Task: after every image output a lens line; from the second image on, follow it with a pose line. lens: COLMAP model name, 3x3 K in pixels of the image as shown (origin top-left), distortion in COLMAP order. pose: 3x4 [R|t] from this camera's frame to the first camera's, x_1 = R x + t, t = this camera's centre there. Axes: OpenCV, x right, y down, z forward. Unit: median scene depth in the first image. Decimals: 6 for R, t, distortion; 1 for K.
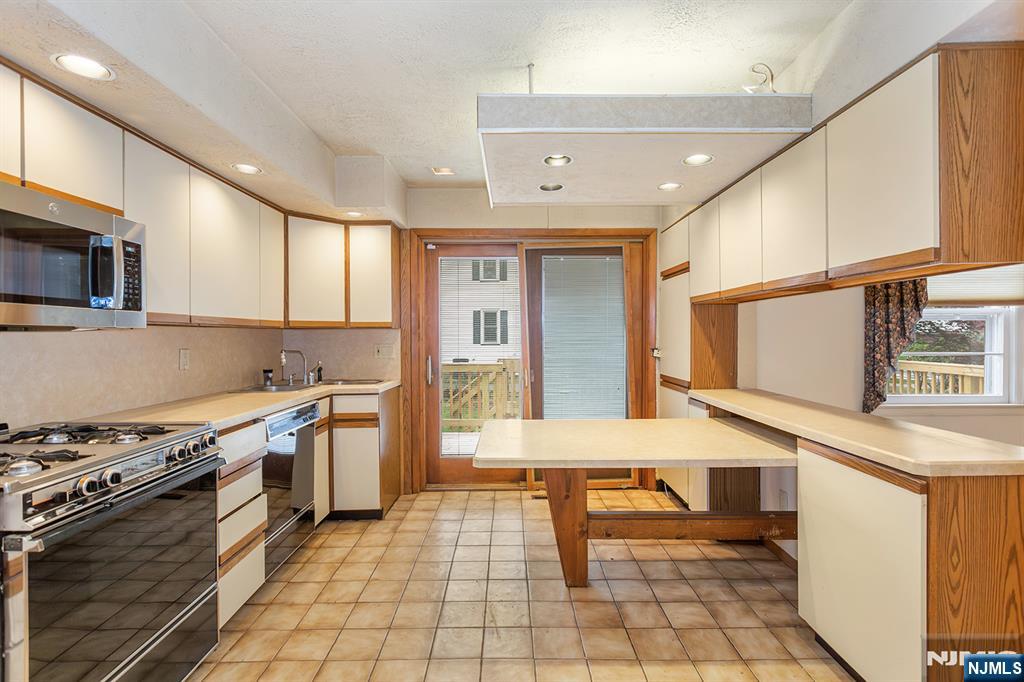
lens RADIAL K [[497.0, 0, 509.9], [0, 497.0, 336.5], [0, 0, 1]] dist [-0.001199, 0.000141]
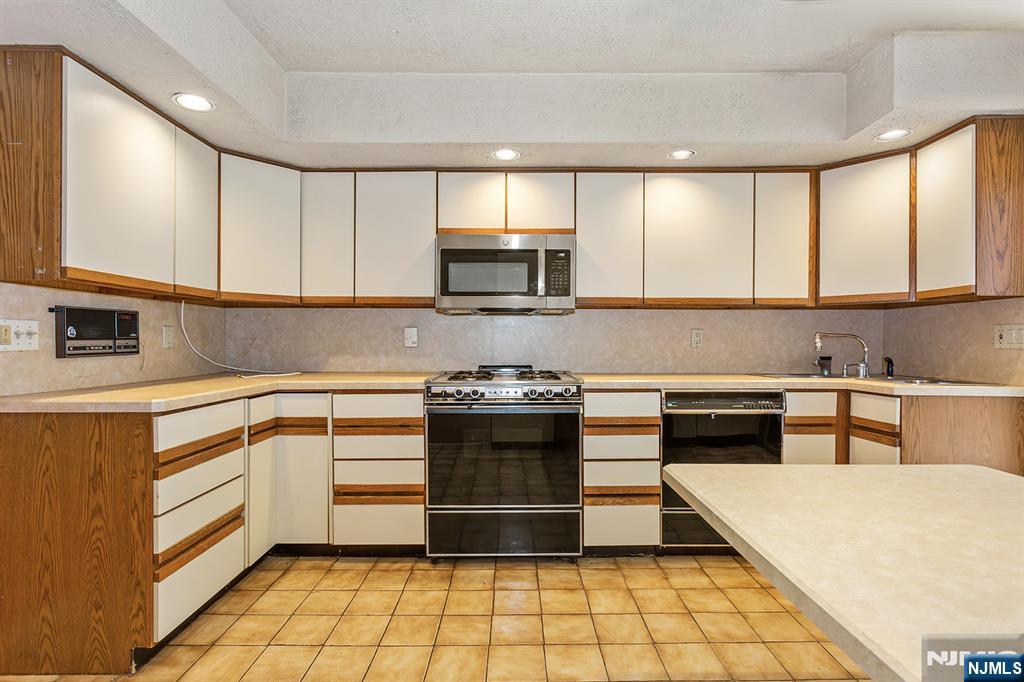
lens RADIAL K [[497.1, 0, 512.0], [0, 497.1, 341.0], [0, 0, 1]] dist [-0.000751, 0.000291]
pose [[-0.015874, 0.007943, -0.999842, 0.562838], [-0.005202, 0.999954, 0.008027, 0.053380], [0.999860, 0.005328, -0.015832, 0.698735]]
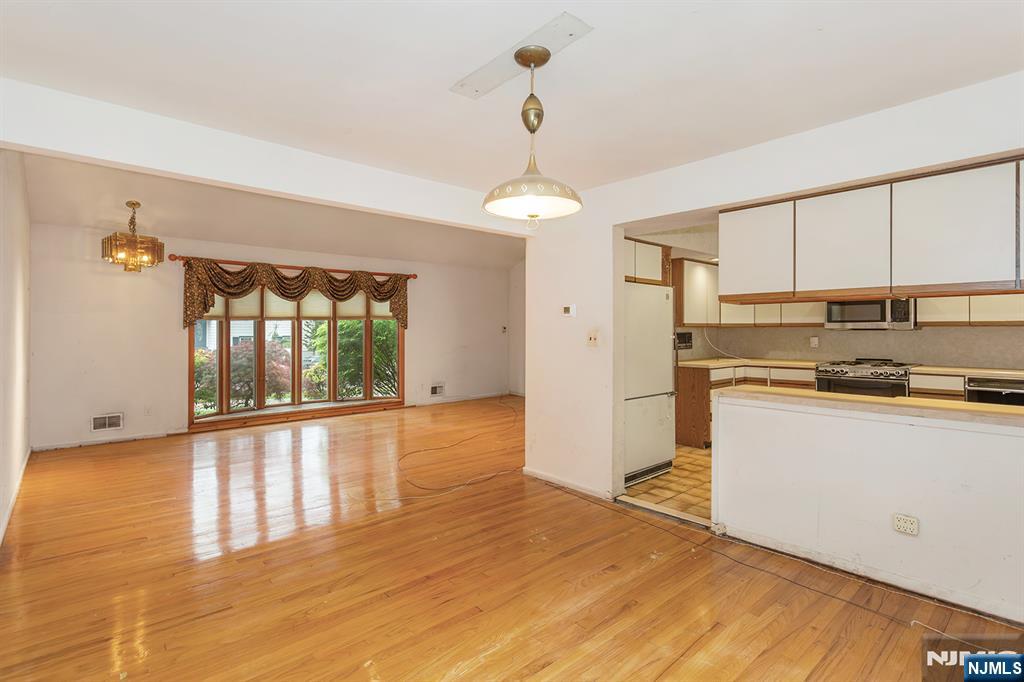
lens RADIAL K [[497.0, 0, 509.9], [0, 497.0, 336.5], [0, 0, 1]] dist [-0.001199, 0.000141]
pose [[-0.751960, 0.017677, -0.658972, 2.022862], [0.005138, 0.999767, 0.020955, -0.032360], [0.659189, 0.012371, -0.751875, 1.270447]]
